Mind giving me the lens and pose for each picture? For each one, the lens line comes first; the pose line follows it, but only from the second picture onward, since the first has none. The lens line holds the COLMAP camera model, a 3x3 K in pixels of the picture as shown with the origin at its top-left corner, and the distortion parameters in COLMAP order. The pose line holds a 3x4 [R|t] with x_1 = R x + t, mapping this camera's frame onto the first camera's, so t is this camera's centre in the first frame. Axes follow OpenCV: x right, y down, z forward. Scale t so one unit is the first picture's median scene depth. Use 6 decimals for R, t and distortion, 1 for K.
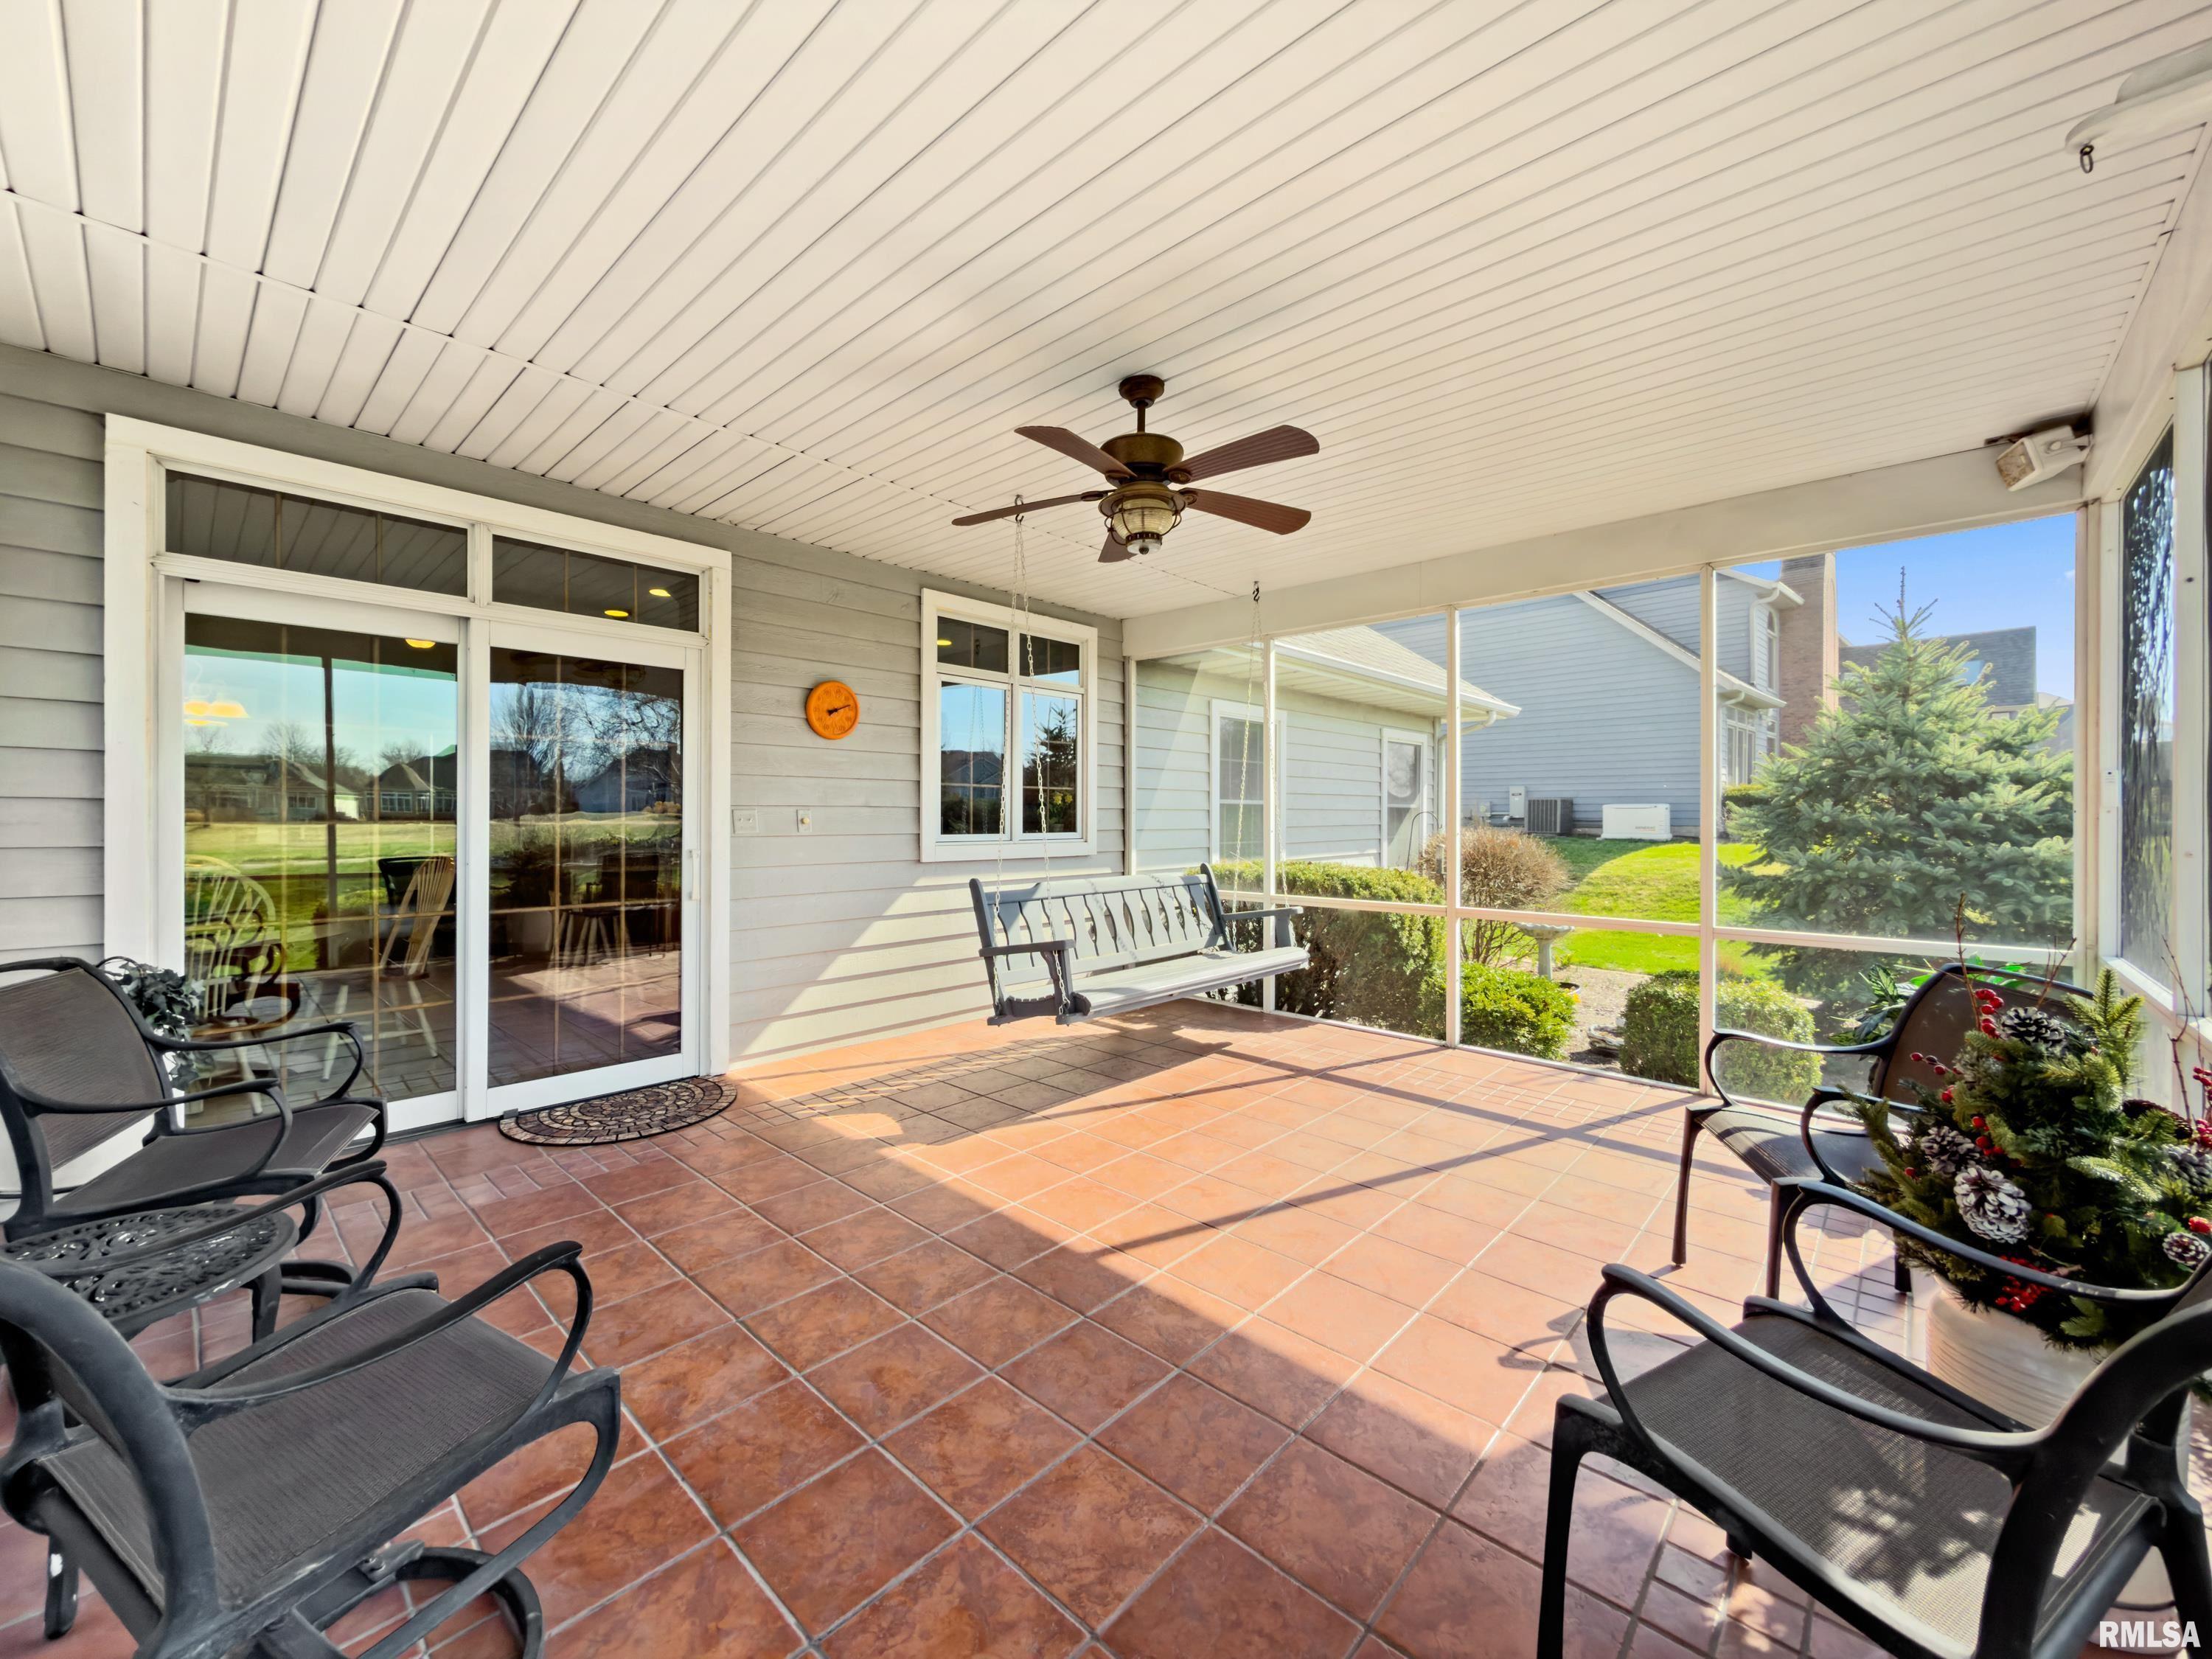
lens RADIAL K [[896.7, 0, 1106.0], [0, 896.7, 829.5], [0, 0, 1]] dist [-0.000912, -0.000322]
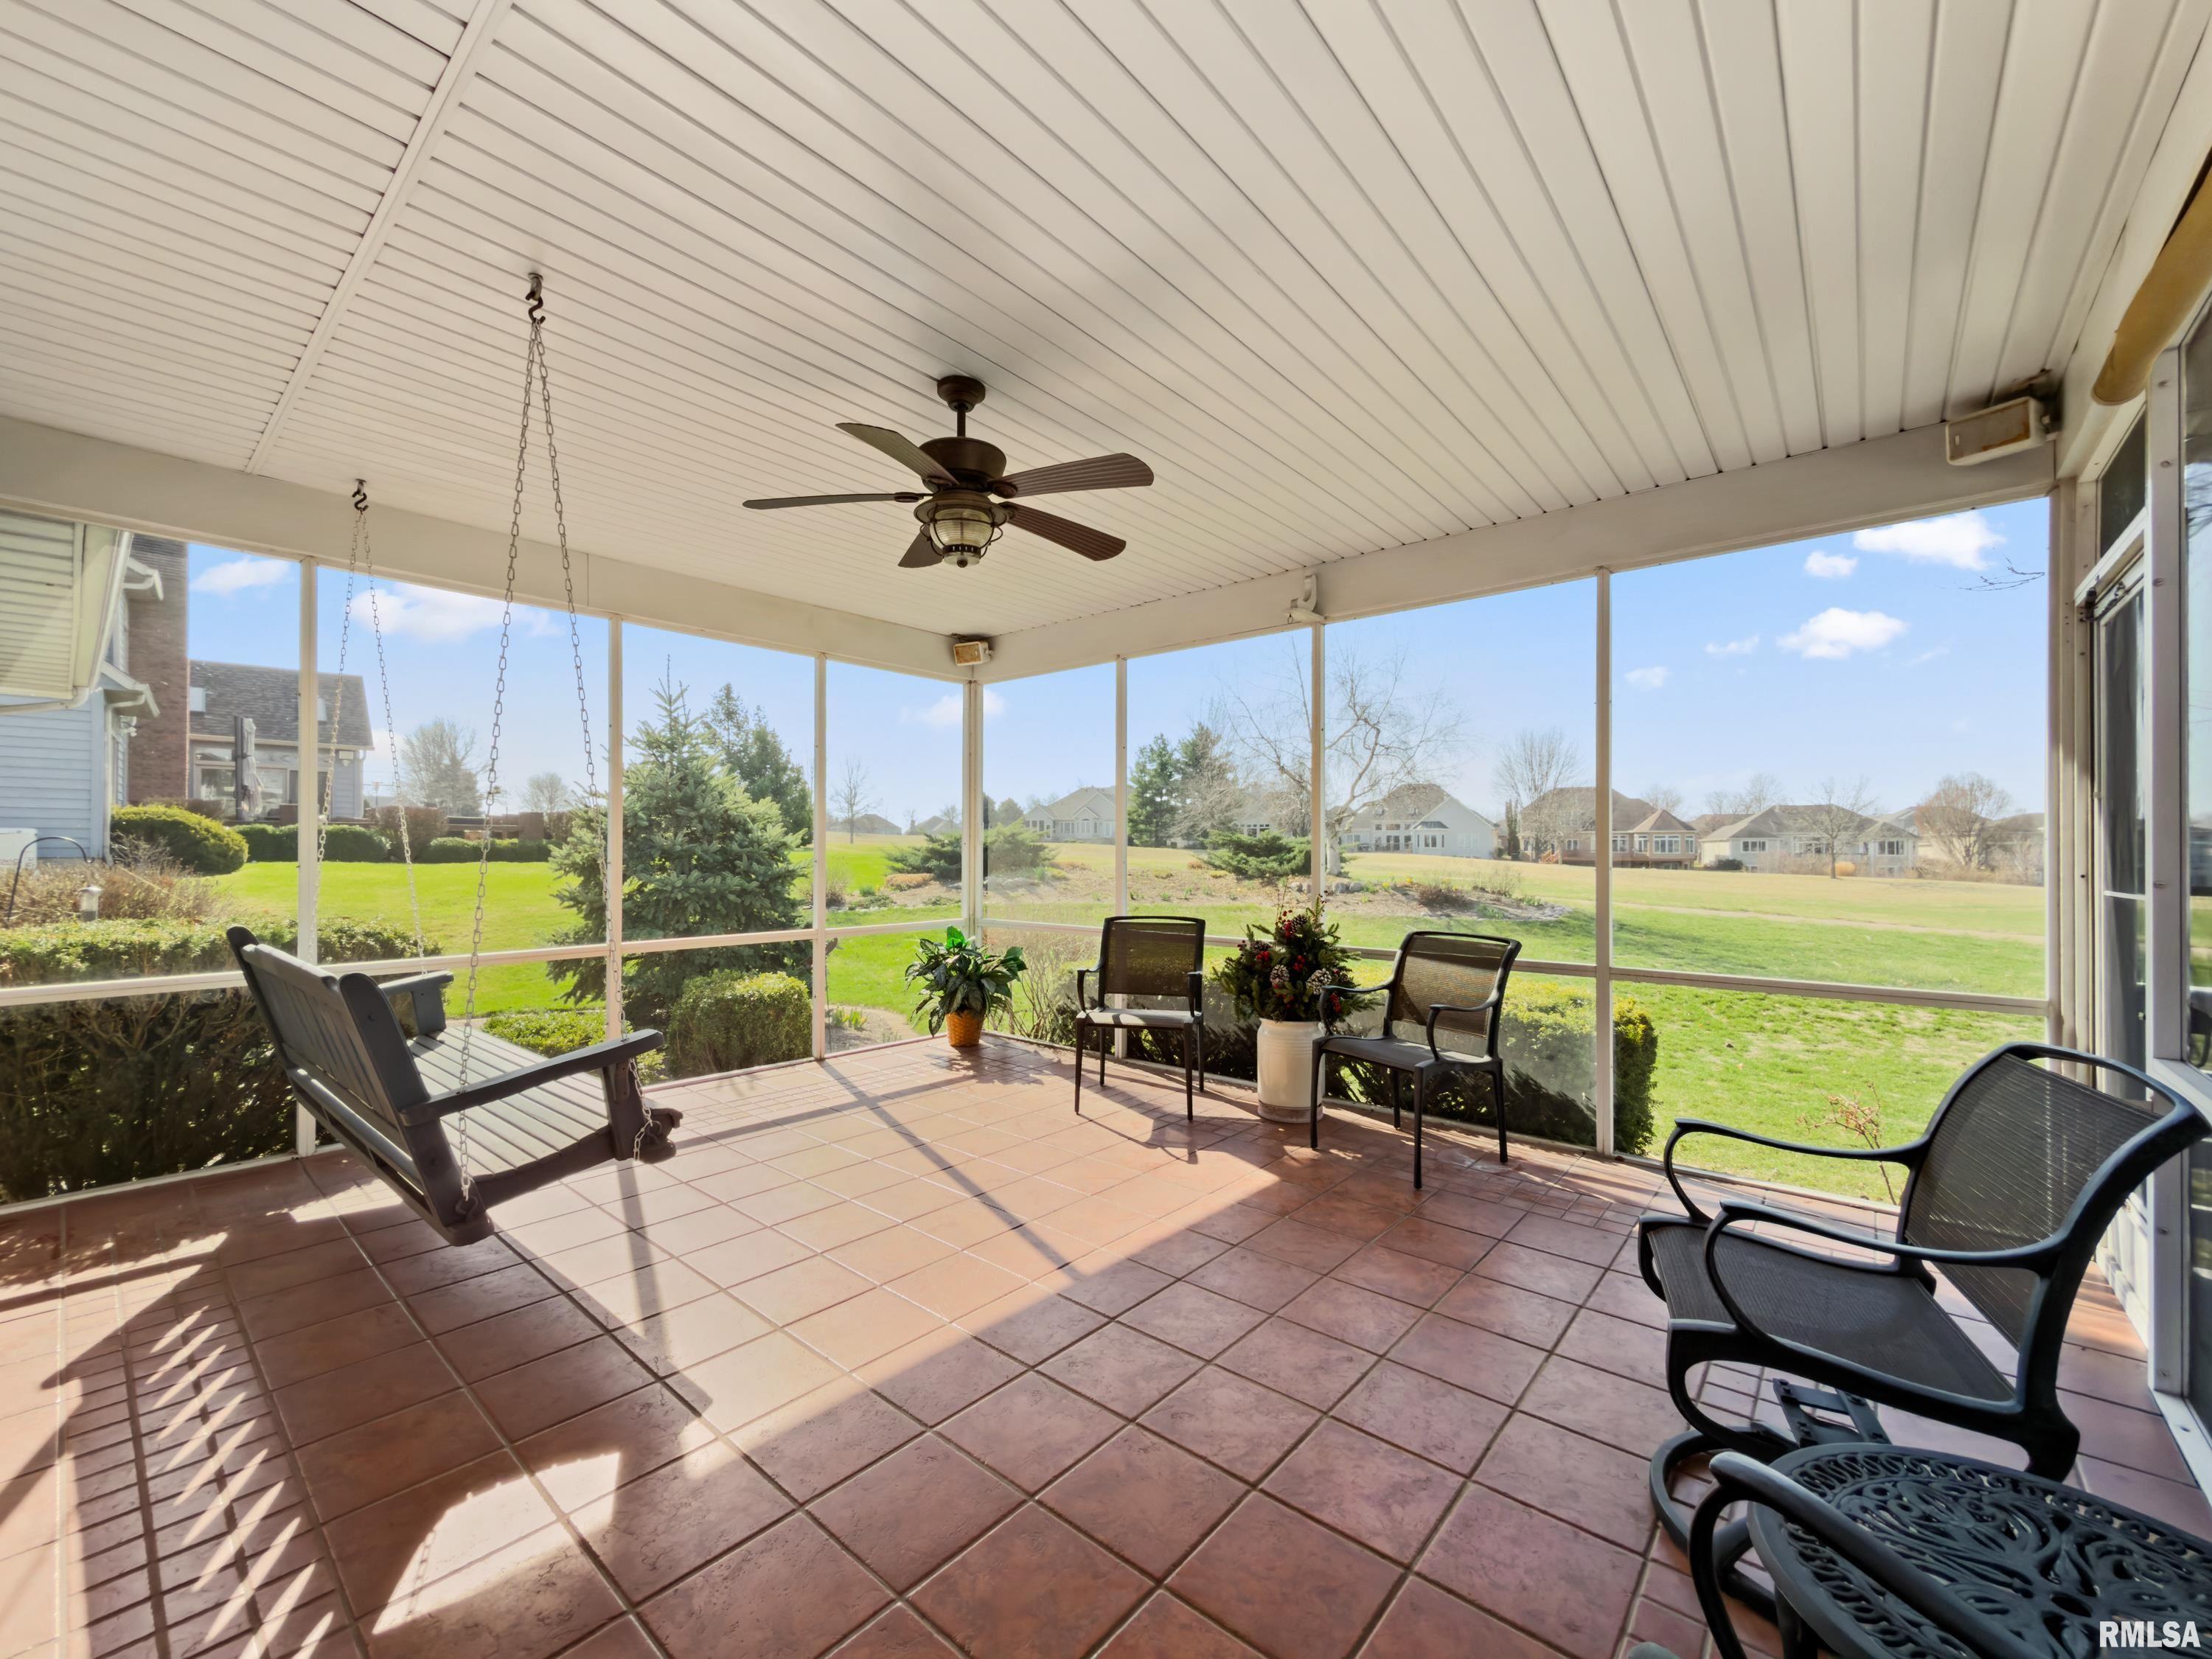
lens RADIAL K [[896.7, 0, 1106.0], [0, 896.7, 829.5], [0, 0, 1]] dist [-0.000912, -0.000322]
pose [[-0.048293, 0.016586, 0.998695, -0.783341], [0.007553, 0.999840, -0.016239, -0.017339], [-0.998805, 0.006759, -0.048411, 0.751593]]
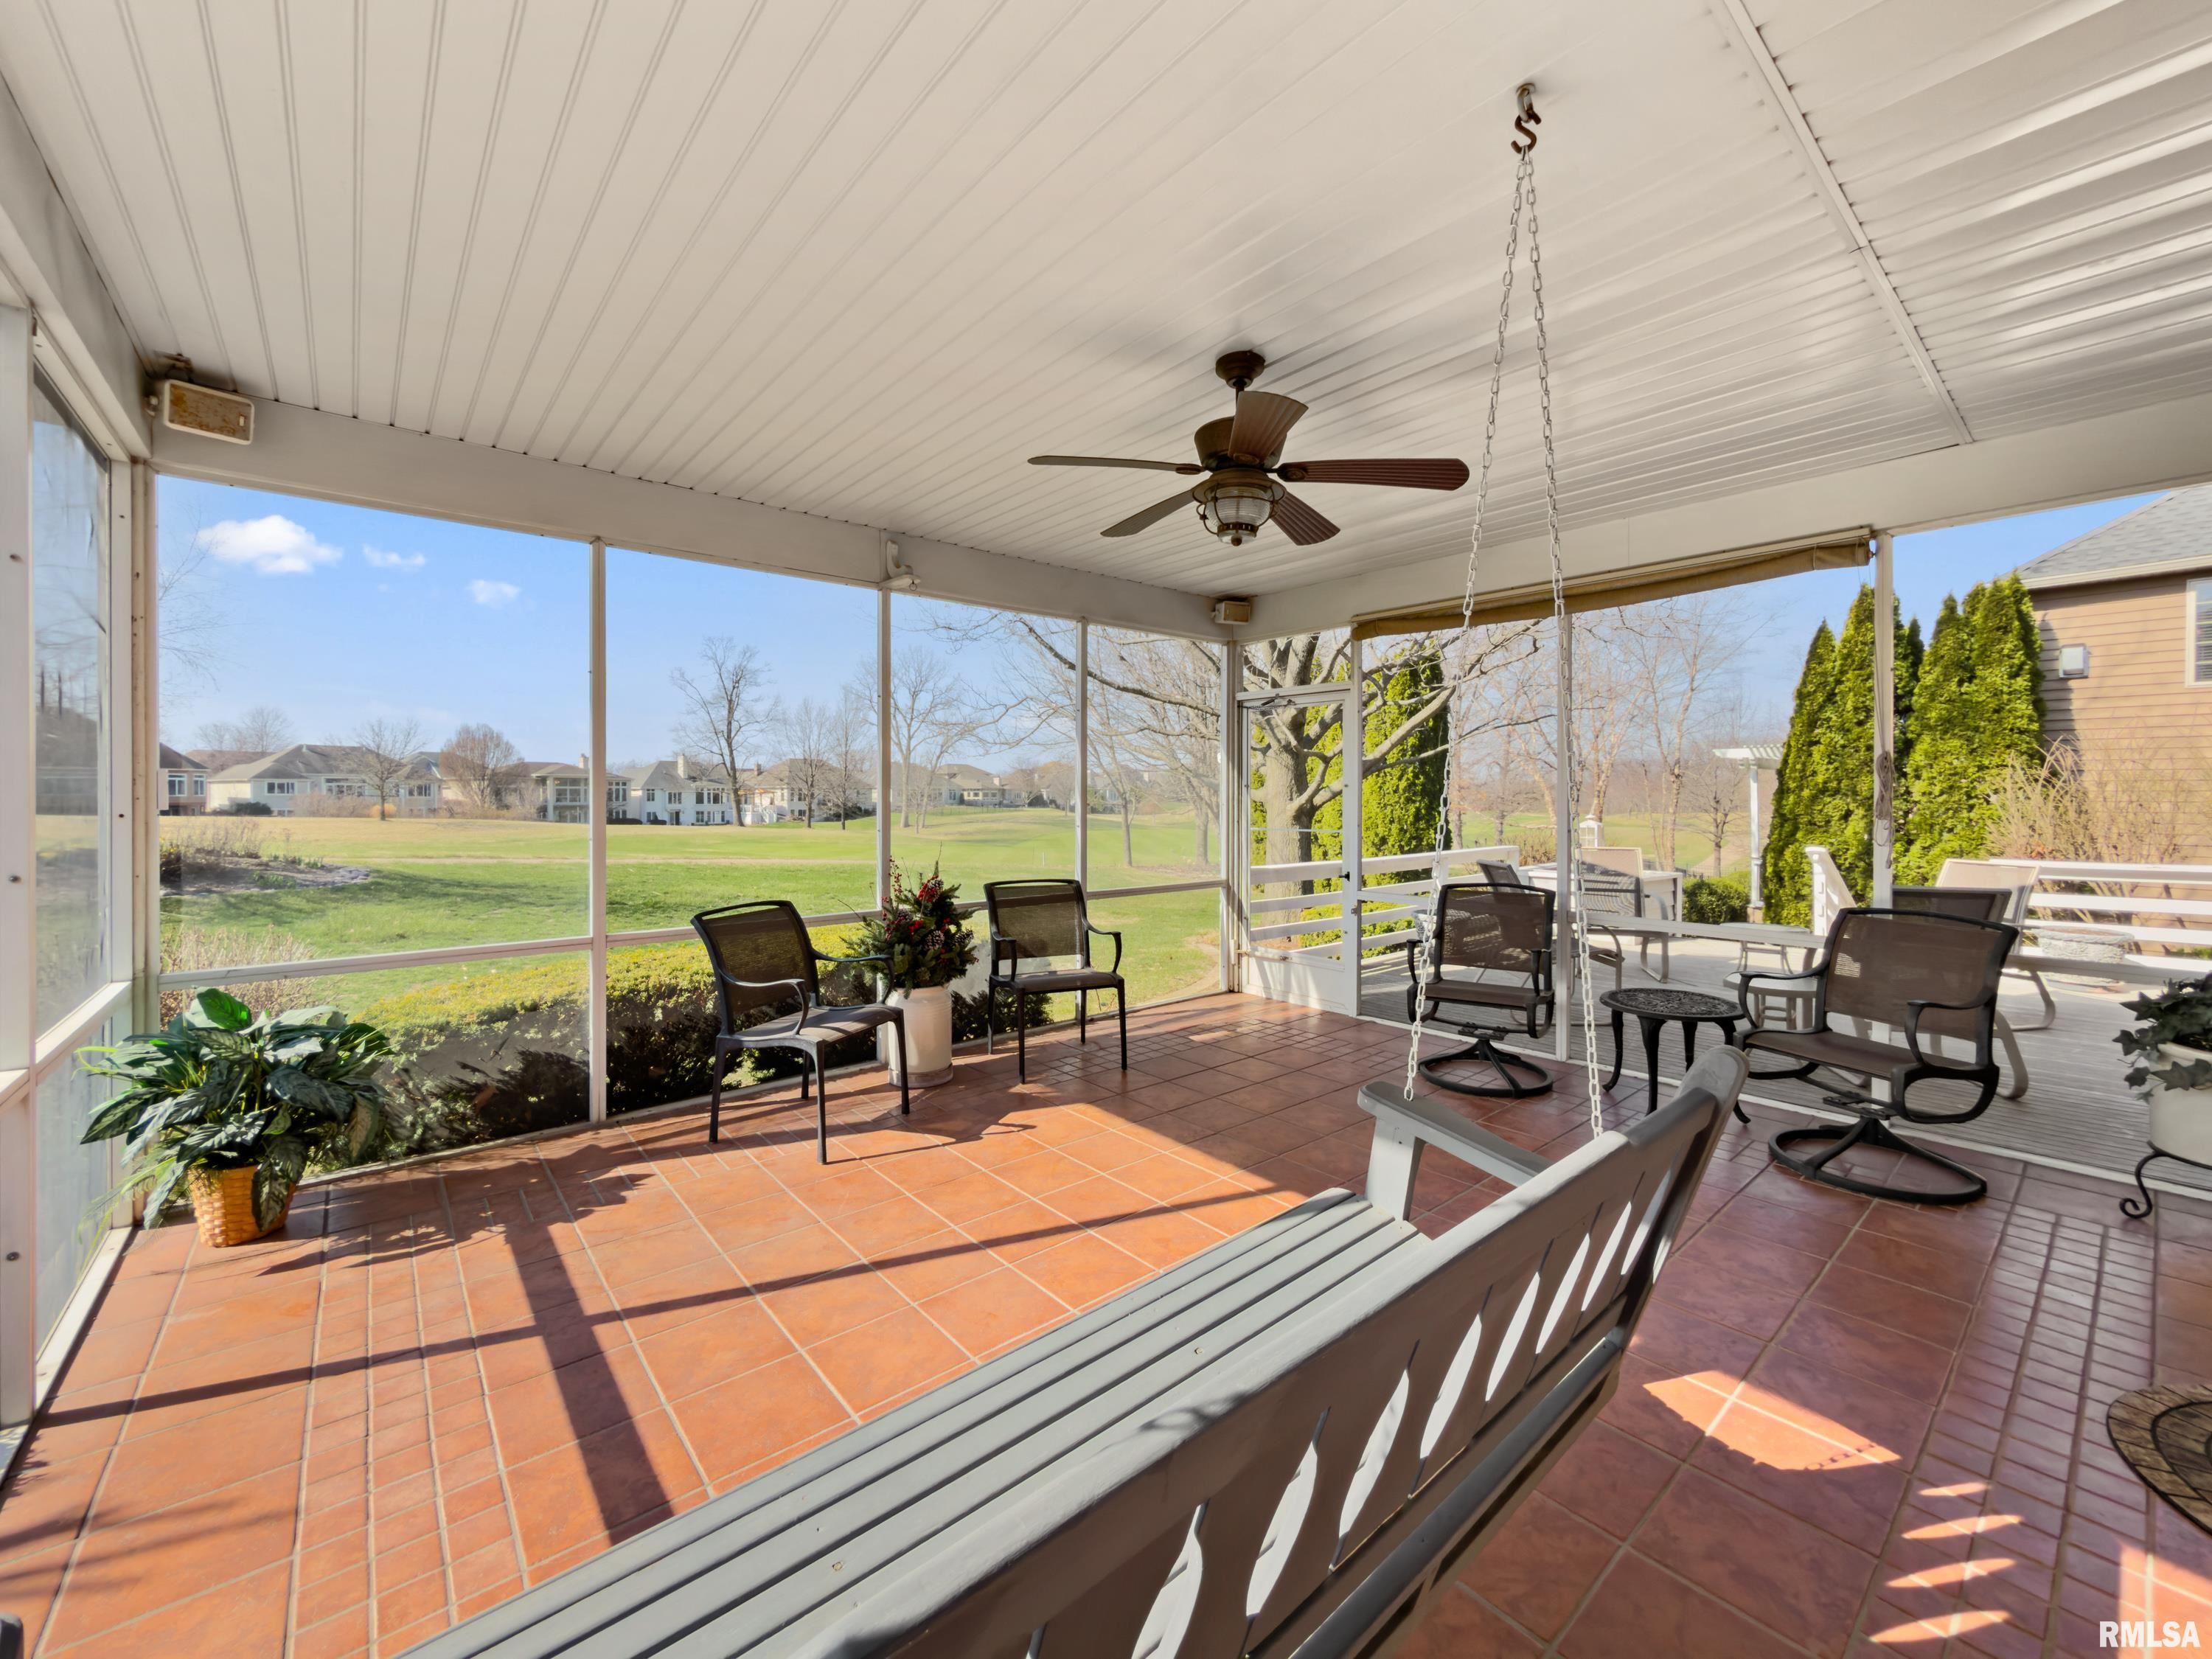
lens RADIAL K [[886.6, 0, 1102.0], [0, 886.6, 785.7], [0, 0, 1]] dist [0.000856, 0.000133]
pose [[-0.993411, -0.007265, 0.114374, 0.063931], [-0.007190, 0.999974, 0.001064, -0.054164], [-0.114379, 0.000235, -0.993437, 1.648850]]
